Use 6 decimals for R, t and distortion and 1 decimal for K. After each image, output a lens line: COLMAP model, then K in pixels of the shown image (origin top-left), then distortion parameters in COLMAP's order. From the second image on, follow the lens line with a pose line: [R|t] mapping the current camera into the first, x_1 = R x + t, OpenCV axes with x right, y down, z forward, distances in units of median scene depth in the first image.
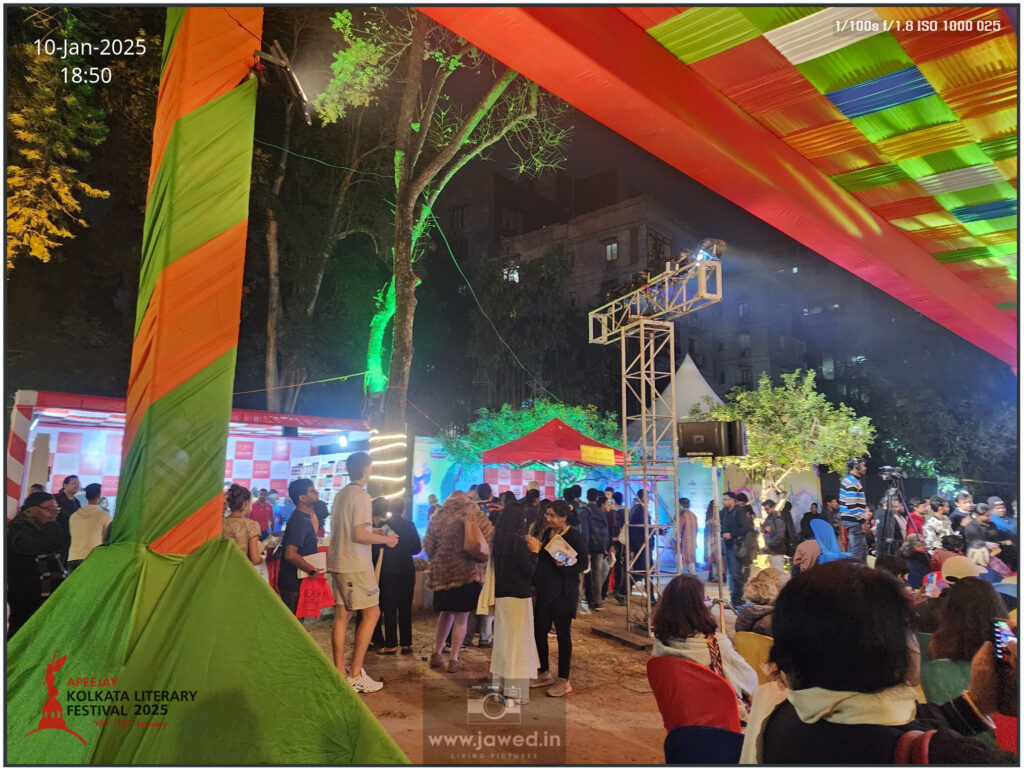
lens RADIAL K [[680.5, 0, 512.0], [0, 680.5, 385.5], [0, 0, 1]] dist [0.000988, -0.000157]
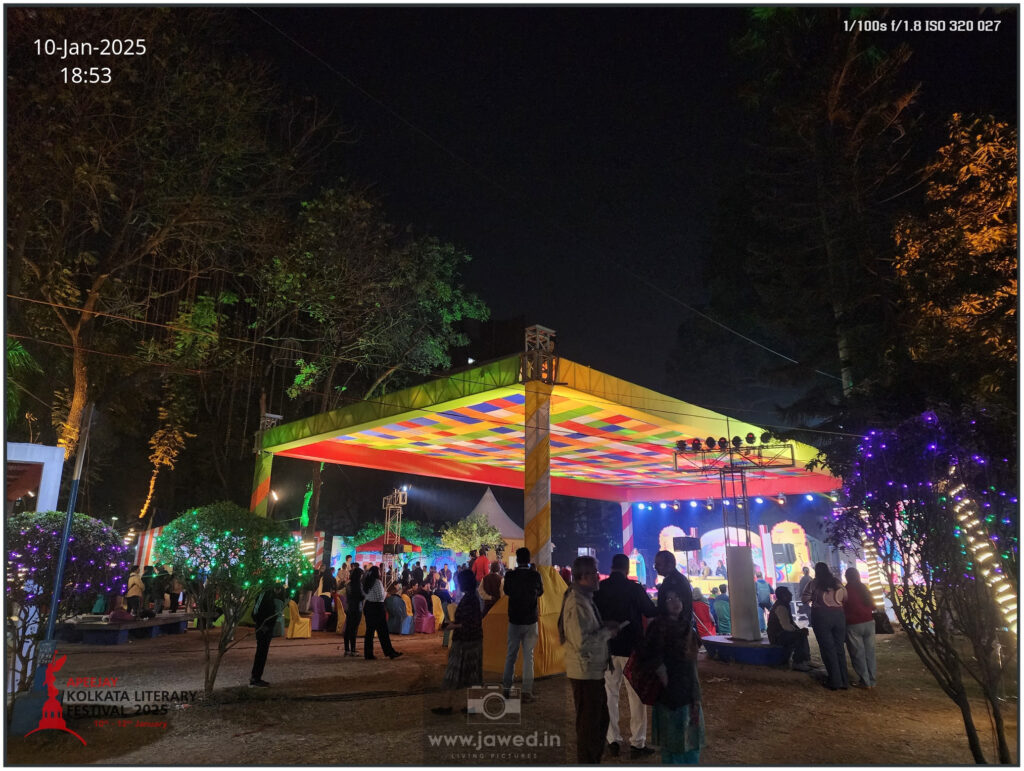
lens RADIAL K [[680.5, 0, 512.0], [0, 680.5, 385.5], [0, 0, 1]] dist [0.000988, -0.000157]
pose [[0.999687, 0.003148, 0.024817, 0.510942], [-0.000677, 0.995092, -0.098947, -0.259015], [-0.025007, 0.098900, 0.994783, -1.611312]]
